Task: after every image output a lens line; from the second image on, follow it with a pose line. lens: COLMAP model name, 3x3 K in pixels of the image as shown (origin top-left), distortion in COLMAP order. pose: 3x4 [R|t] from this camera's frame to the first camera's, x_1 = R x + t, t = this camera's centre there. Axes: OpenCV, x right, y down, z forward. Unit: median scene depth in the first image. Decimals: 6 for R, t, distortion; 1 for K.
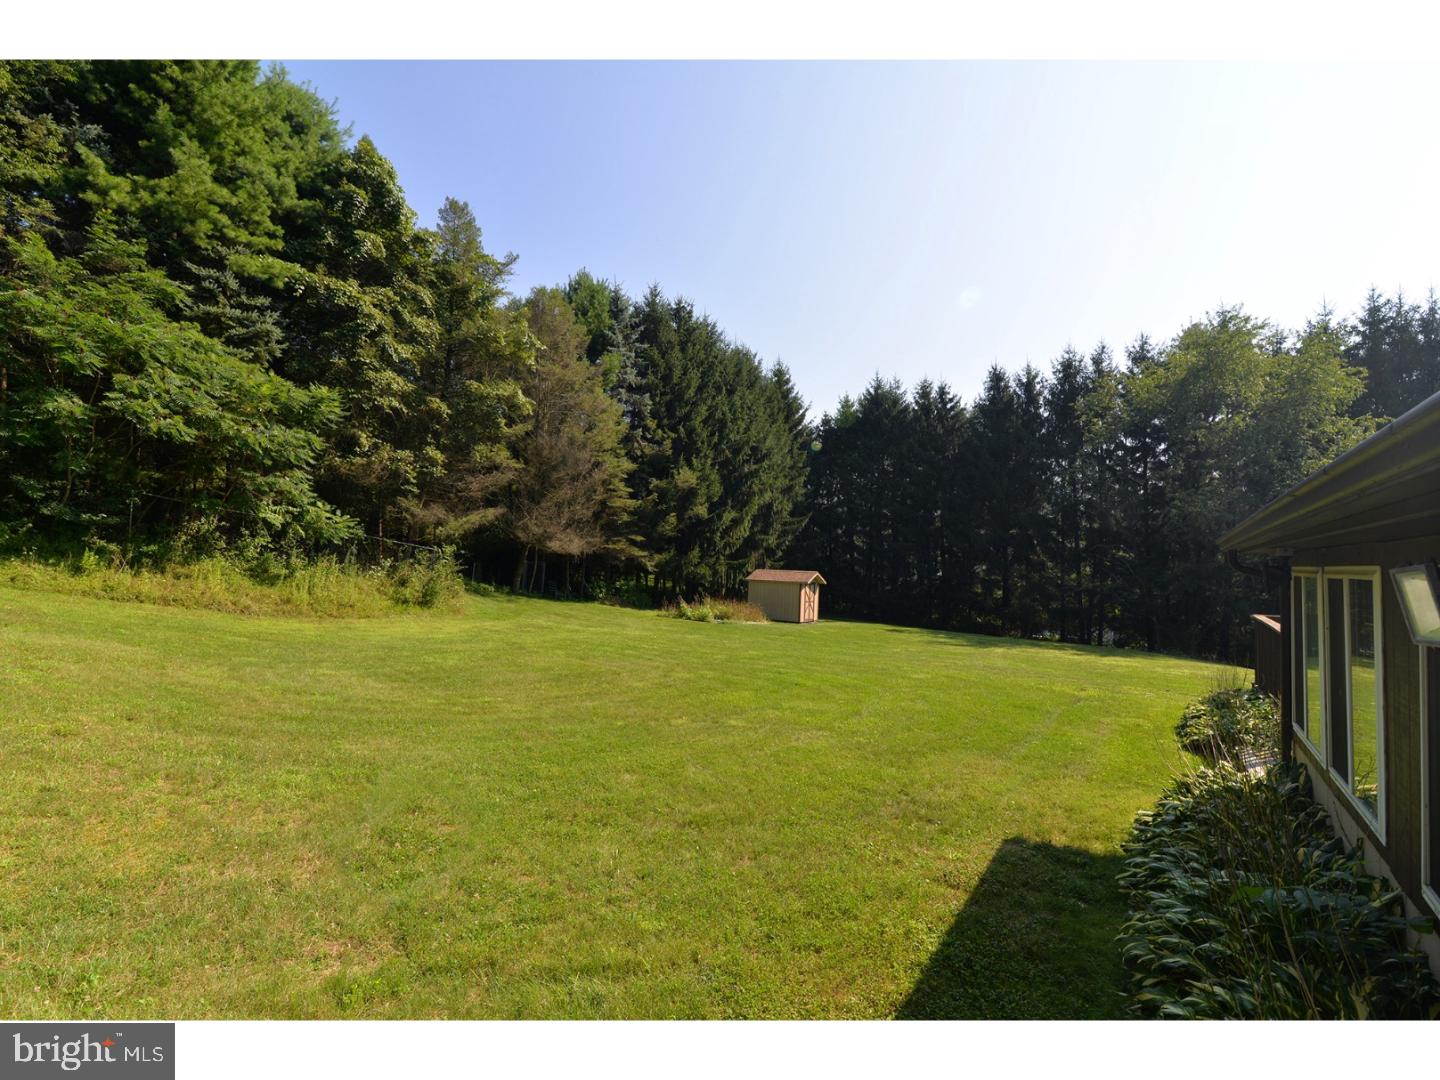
lens RADIAL K [[654.1, 0, 692.6], [0, 654.1, 539.4], [0, 0, 1]] dist [-0.019703, 0.000943]
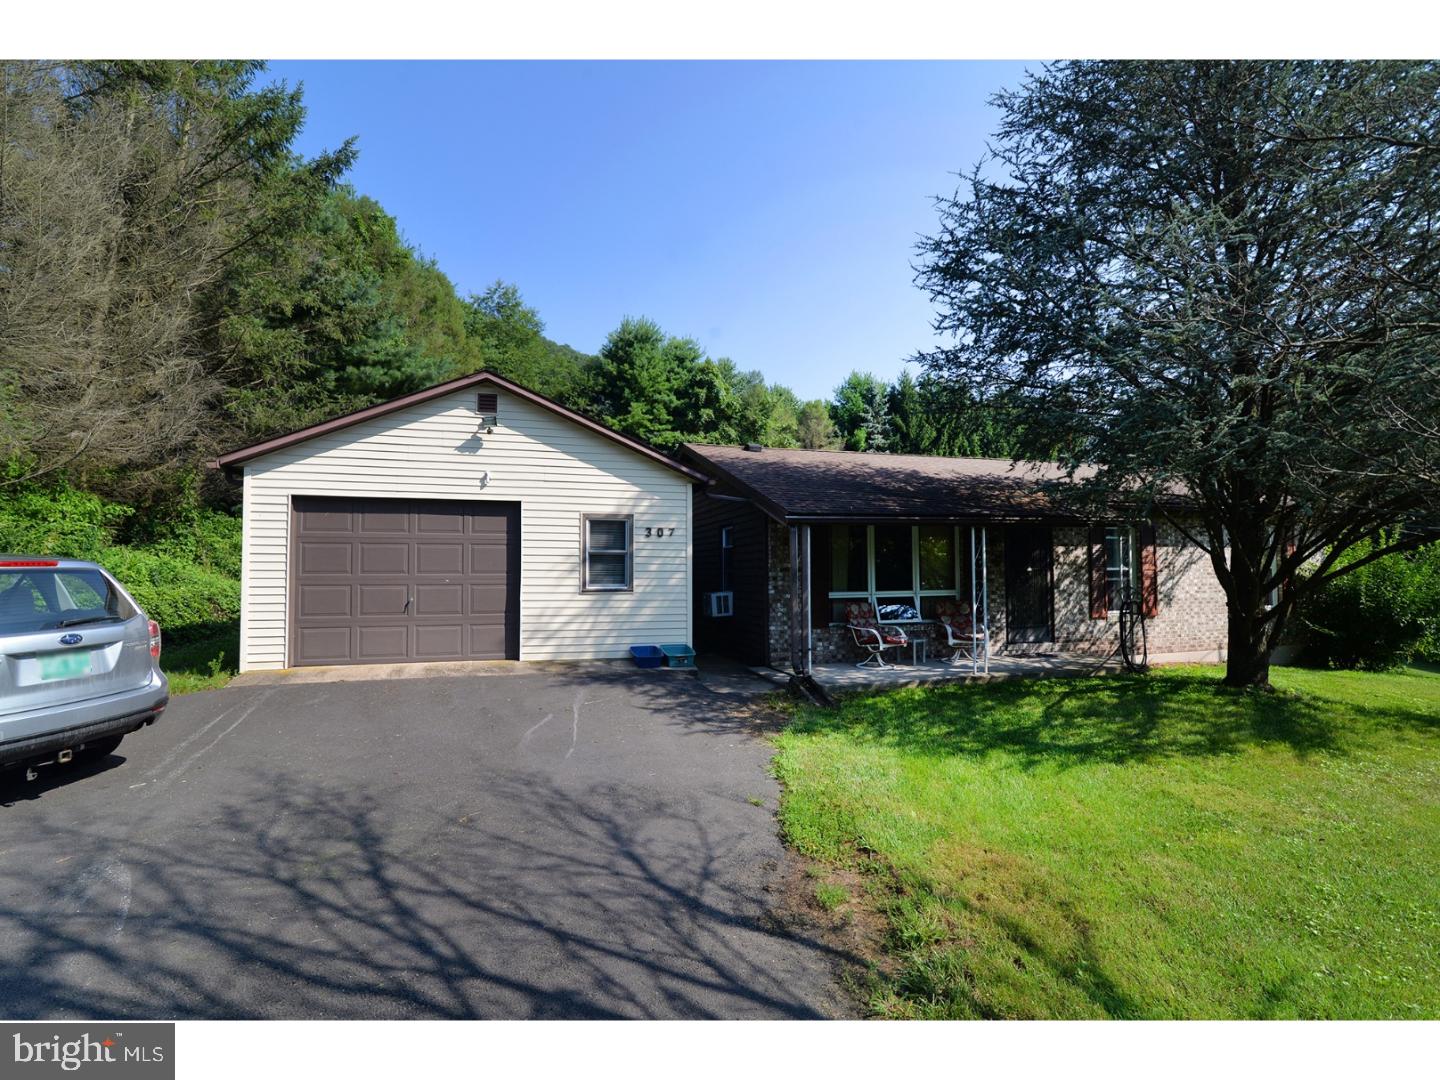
lens RADIAL K [[654.1, 0, 710.7], [0, 654.1, 540.6], [0, 0, 1]] dist [-0.019703, 0.000943]
pose [[0.801344, -0.026070, -0.597635, 0.780083], [0.025325, 0.999633, -0.009650, -0.015678], [0.597667, -0.007402, 0.801710, -0.716523]]
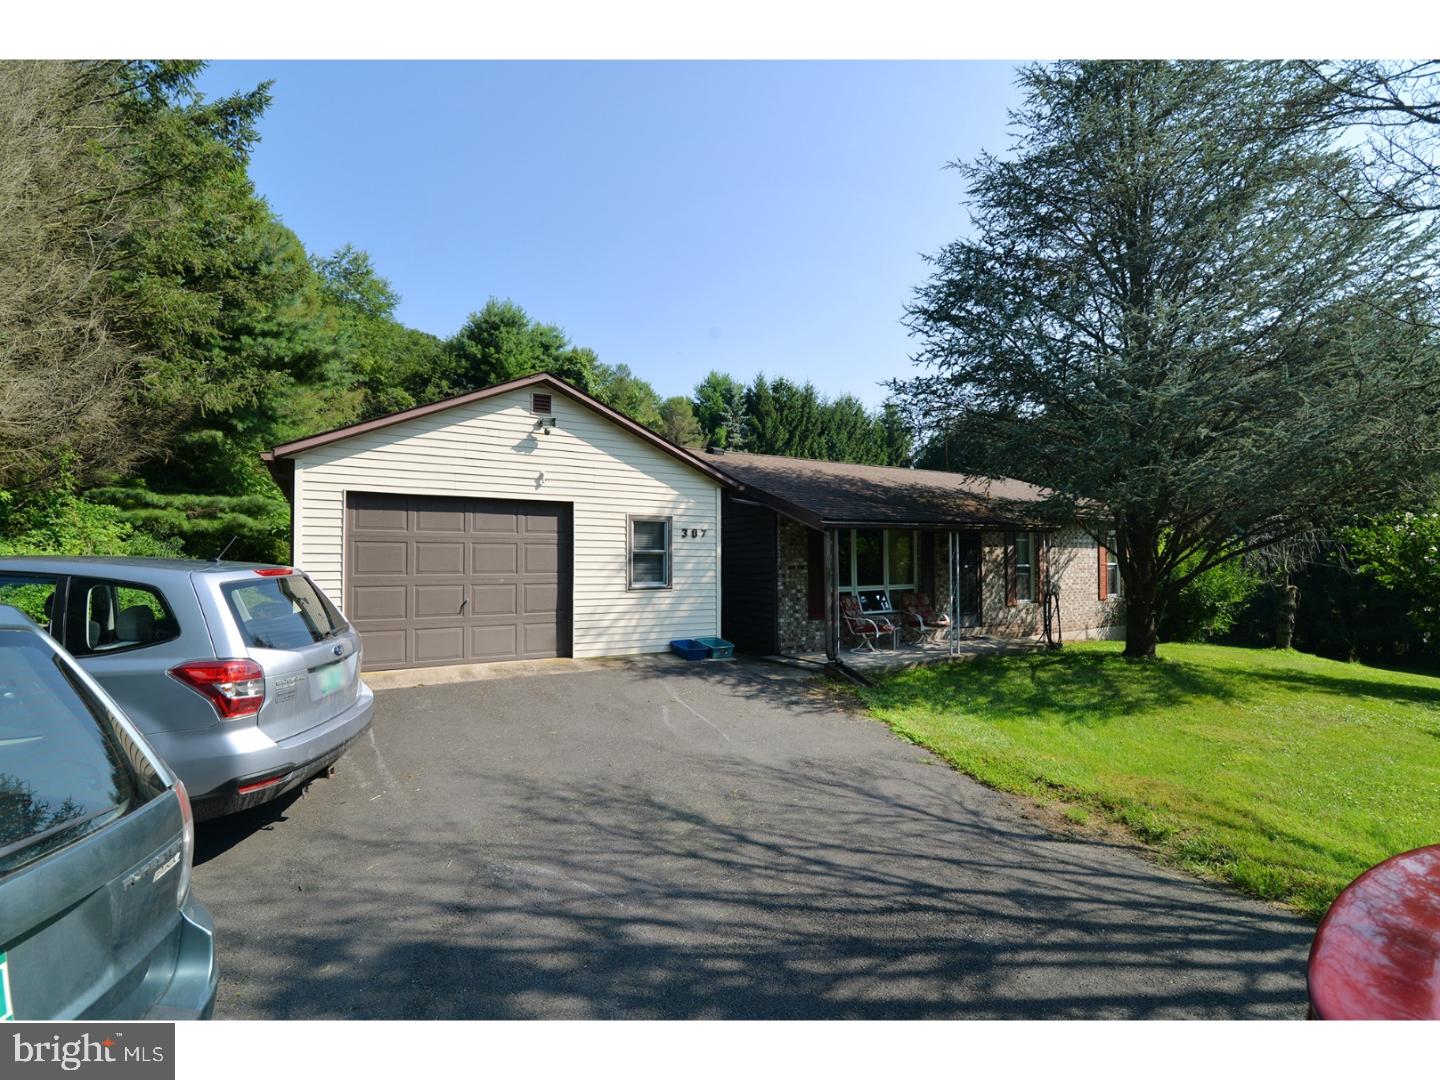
lens RADIAL K [[654.1, 0, 710.4], [0, 654.1, 539.2], [0, 0, 1]] dist [-0.019703, 0.000943]
pose [[0.928581, -0.011683, -0.370945, 0.685793], [0.015274, 0.999861, 0.006745, -0.024128], [0.370814, -0.011930, 0.928630, -0.806255]]
